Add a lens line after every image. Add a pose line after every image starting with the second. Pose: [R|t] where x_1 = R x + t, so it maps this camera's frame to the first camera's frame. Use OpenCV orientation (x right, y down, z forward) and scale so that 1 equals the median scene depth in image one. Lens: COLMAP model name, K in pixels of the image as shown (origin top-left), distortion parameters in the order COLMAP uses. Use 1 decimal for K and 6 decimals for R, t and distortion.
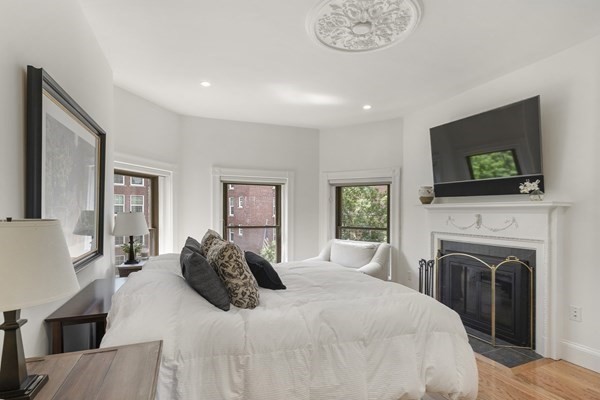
lens RADIAL K [[304.2, 0, 300.0], [0, 304.2, 213.0], [0, 0, 1]] dist [0.006833, 0.000069]
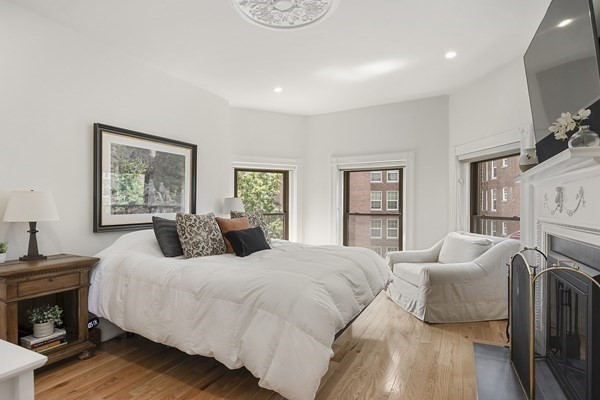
lens RADIAL K [[322.2, 0, 307.0], [0, 322.2, 206.6], [0, 0, 1]] dist [-0.011994, -0.000389]
pose [[0.662918, -0.005338, -0.748673, 0.623635], [-0.002107, 0.999957, -0.008996, 0.041467], [0.748689, 0.007541, 0.662879, 0.221343]]
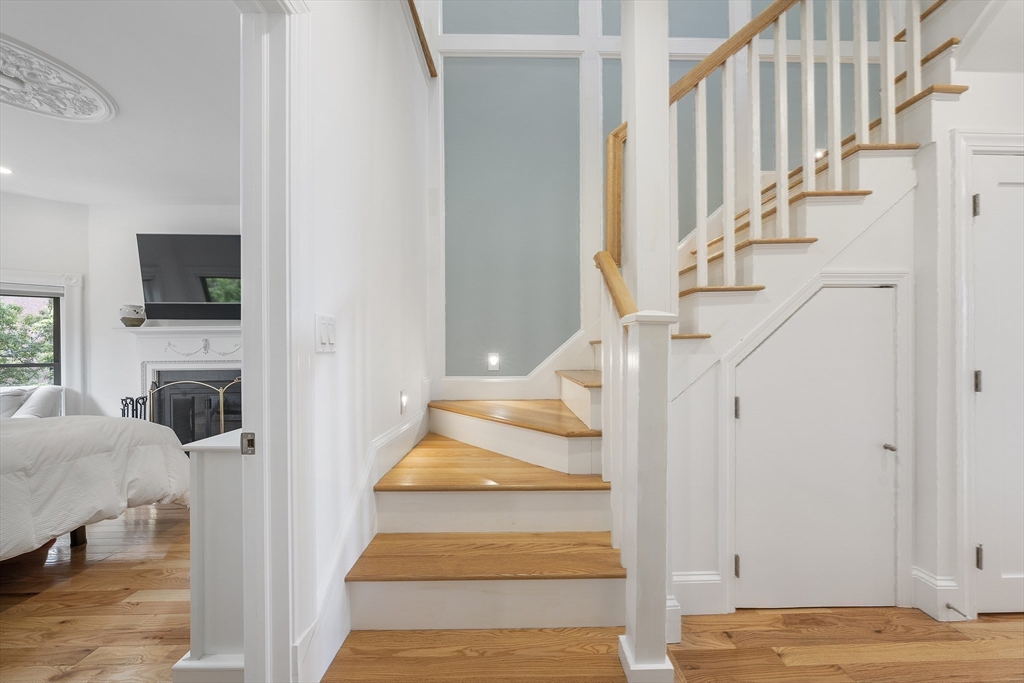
lens RADIAL K [[355.9, 0, 521.5], [0, 355.9, 350.4], [0, 0, 1]] dist [-0.001904, 0.000195]
pose [[0.352408, -0.008570, 0.935807, -0.099131], [0.015145, 0.999879, 0.003453, 0.044919], [-0.935724, 0.012956, 0.352496, -0.284605]]
